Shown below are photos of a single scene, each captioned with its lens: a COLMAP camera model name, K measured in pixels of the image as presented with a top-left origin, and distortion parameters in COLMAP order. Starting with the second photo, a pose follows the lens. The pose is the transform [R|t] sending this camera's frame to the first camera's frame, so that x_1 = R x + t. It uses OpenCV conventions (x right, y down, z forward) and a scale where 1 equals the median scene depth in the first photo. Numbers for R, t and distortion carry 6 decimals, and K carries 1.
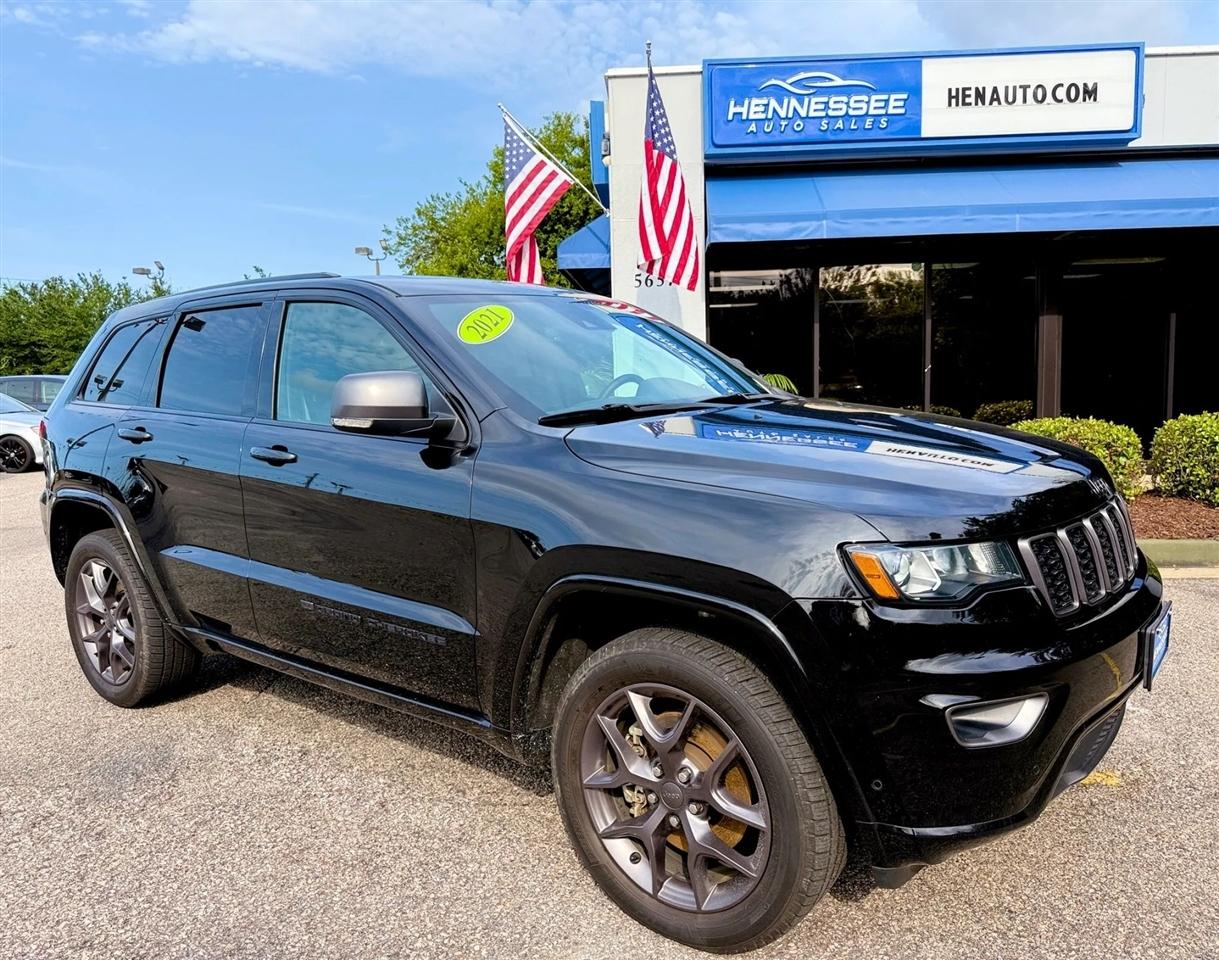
lens RADIAL K [[915.9, 0, 646.6], [0, 915.9, 488.8], [0, 0, 1]] dist [0.006392, -0.007578]
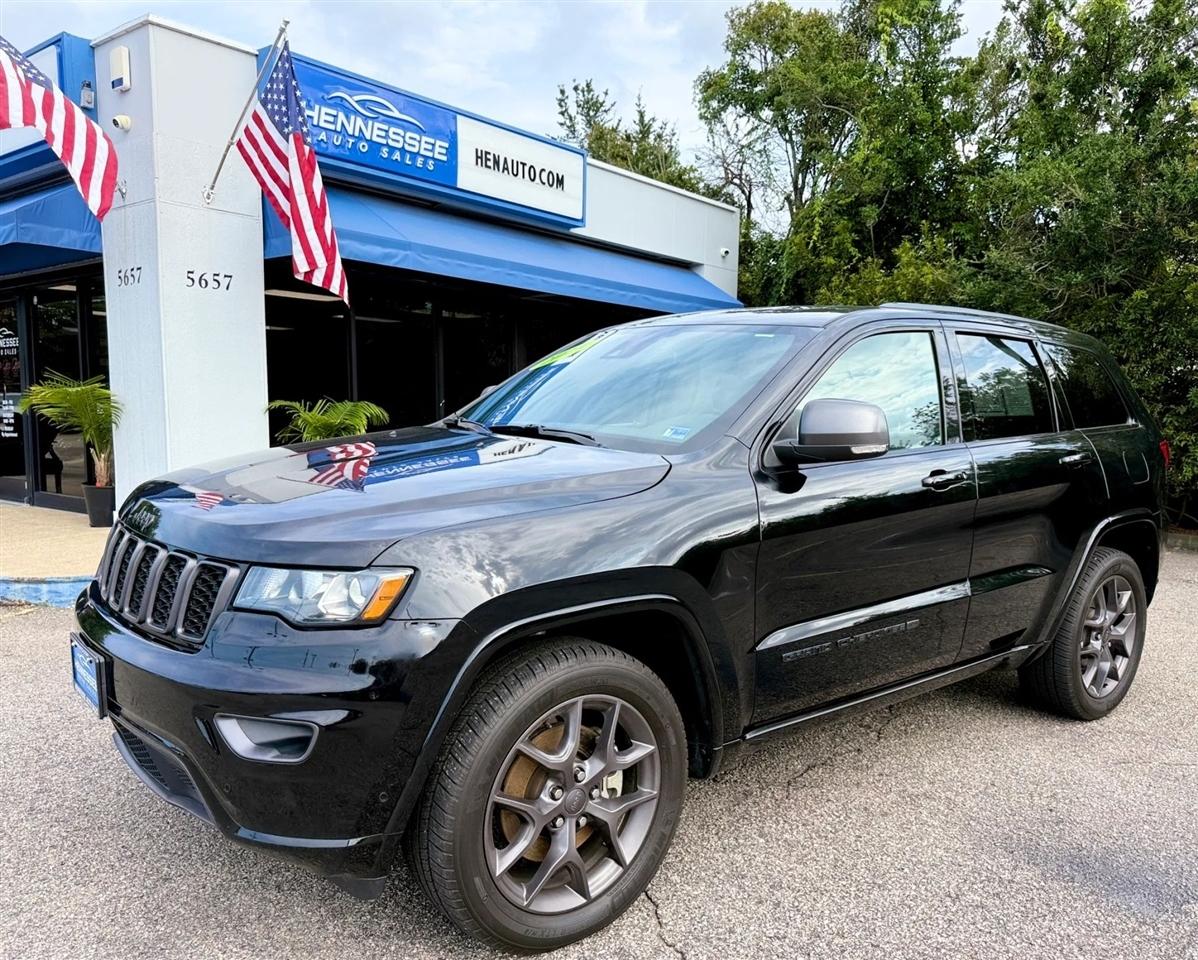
lens RADIAL K [[981.0, 0, 640.2], [0, 981.0, 517.9], [0, 0, 1]] dist [0.008756, -0.015736]
pose [[0.575093, -0.053509, 0.816336, -0.540799], [0.064837, 0.997701, 0.019721, -0.005986], [-0.815514, 0.041587, 0.577241, 0.179684]]
